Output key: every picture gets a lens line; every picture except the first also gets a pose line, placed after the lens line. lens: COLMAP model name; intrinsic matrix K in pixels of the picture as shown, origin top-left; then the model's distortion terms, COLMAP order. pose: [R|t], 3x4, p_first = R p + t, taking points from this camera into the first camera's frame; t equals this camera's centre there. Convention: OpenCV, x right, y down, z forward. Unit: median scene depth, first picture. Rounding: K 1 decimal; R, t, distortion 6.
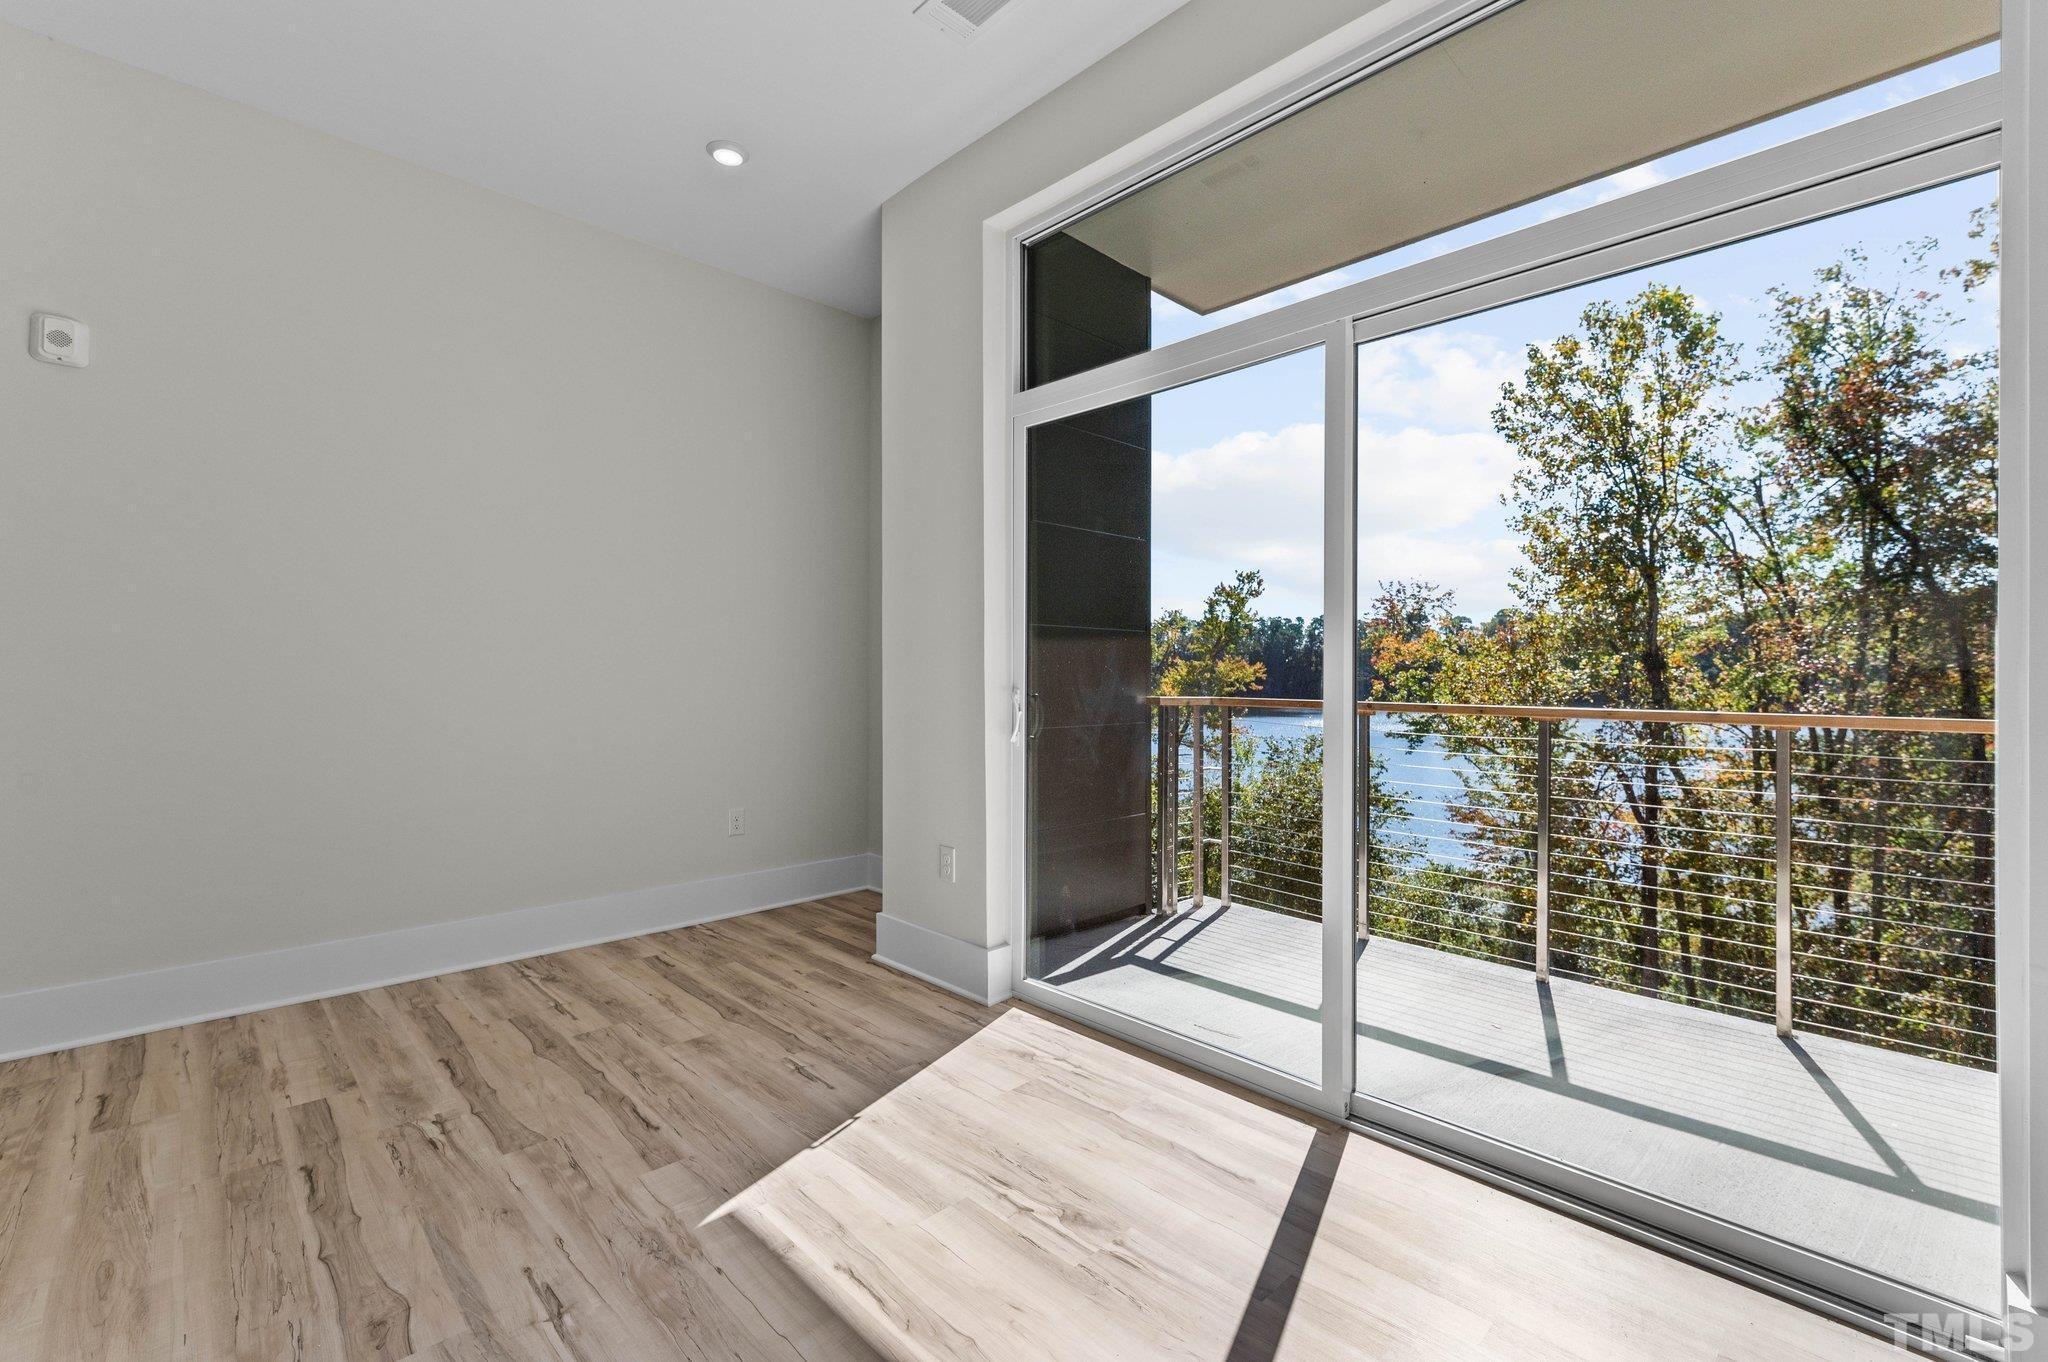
lens RADIAL K [[875.9, 0, 1024.0], [0, 875.9, 681.0], [0, 0, 1]] dist [0.001877, 0.000125]
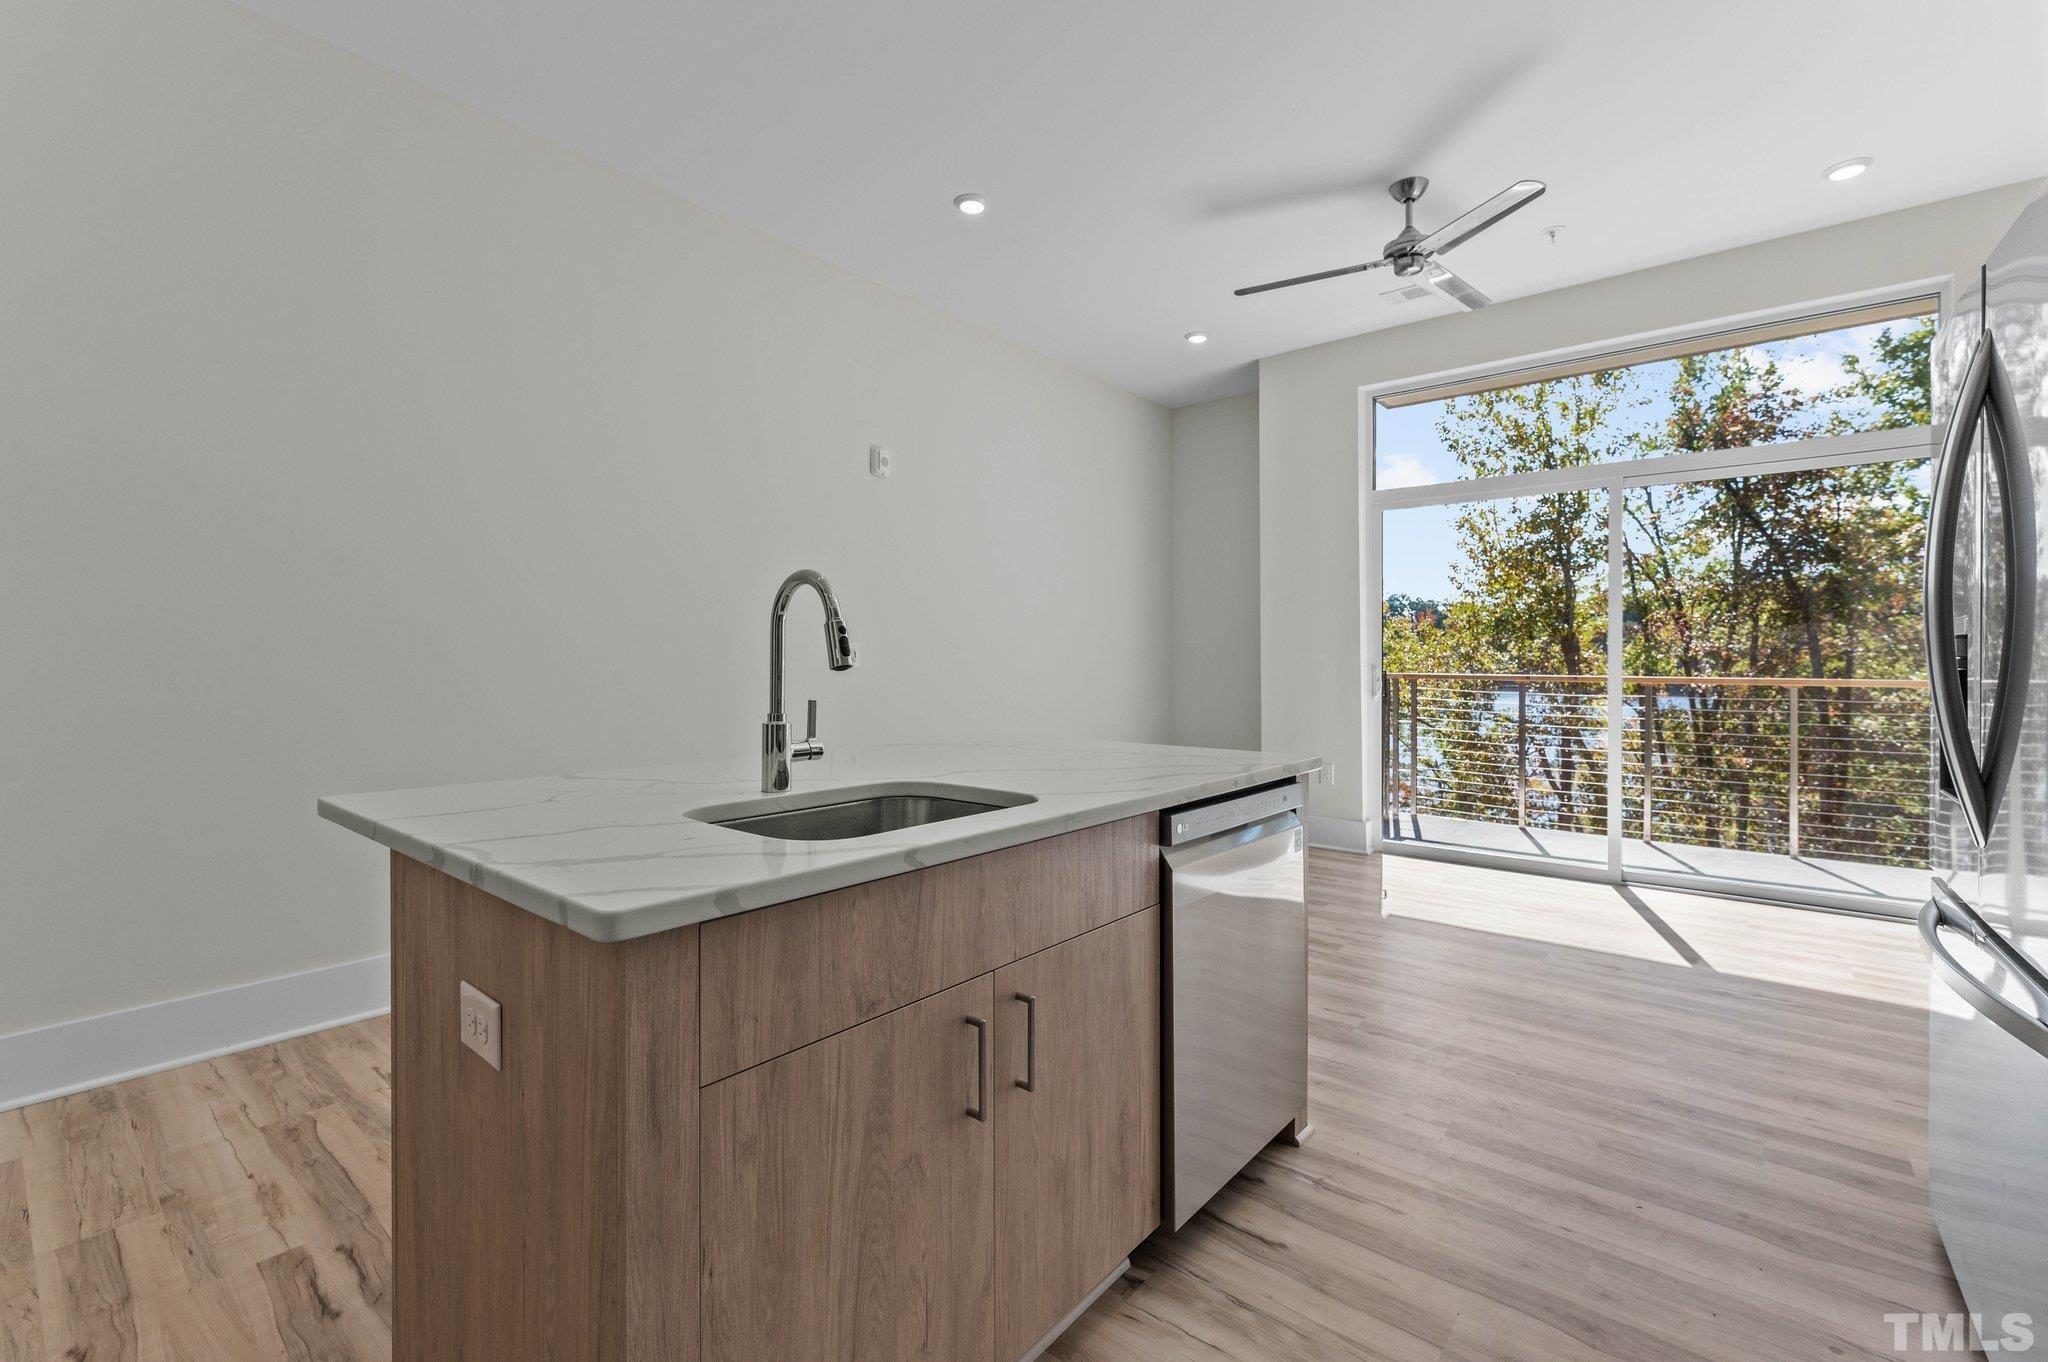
lens RADIAL K [[892.5, 0, 1019.4], [0, 892.5, 670.6], [0, 0, 1]] dist [-0.000863, -0.000128]
pose [[0.994400, -0.004119, 0.105600, -0.834537], [0.003337, 0.999966, 0.007581, 0.000065], [-0.105628, -0.007186, 0.994380, -0.600509]]
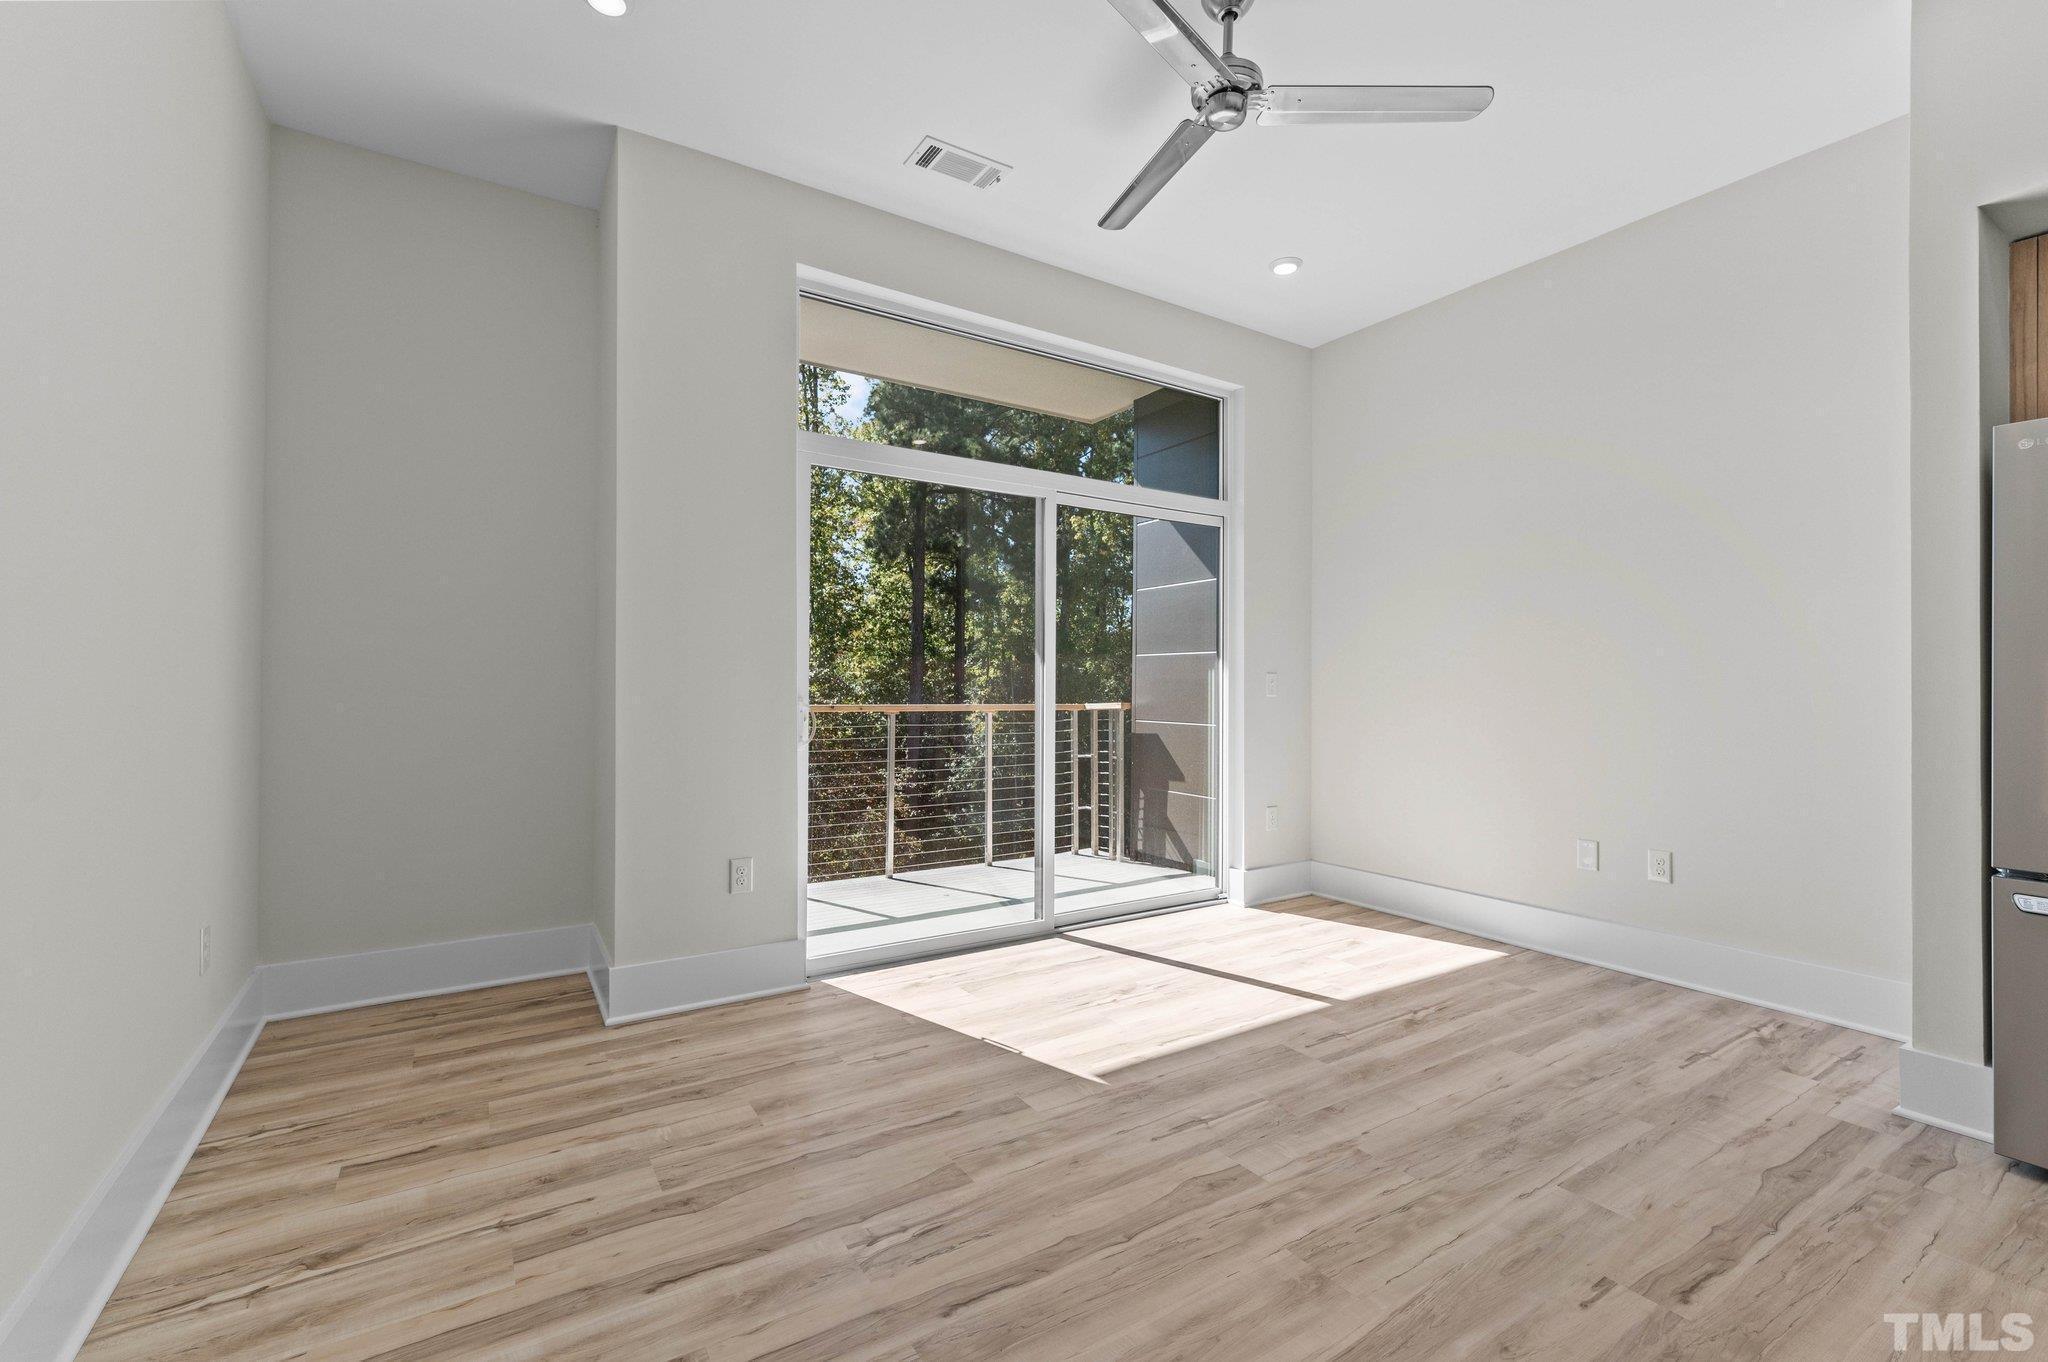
lens RADIAL K [[873.1, 0, 1017.5], [0, 873.1, 683.7], [0, 0, 1]] dist [0.000384, -0.000087]
pose [[0.206154, -0.001025, 0.978519, -0.990925], [0.003423, 0.999994, 0.000327, -0.009189], [-0.978514, 0.003282, 0.206156, 0.484441]]
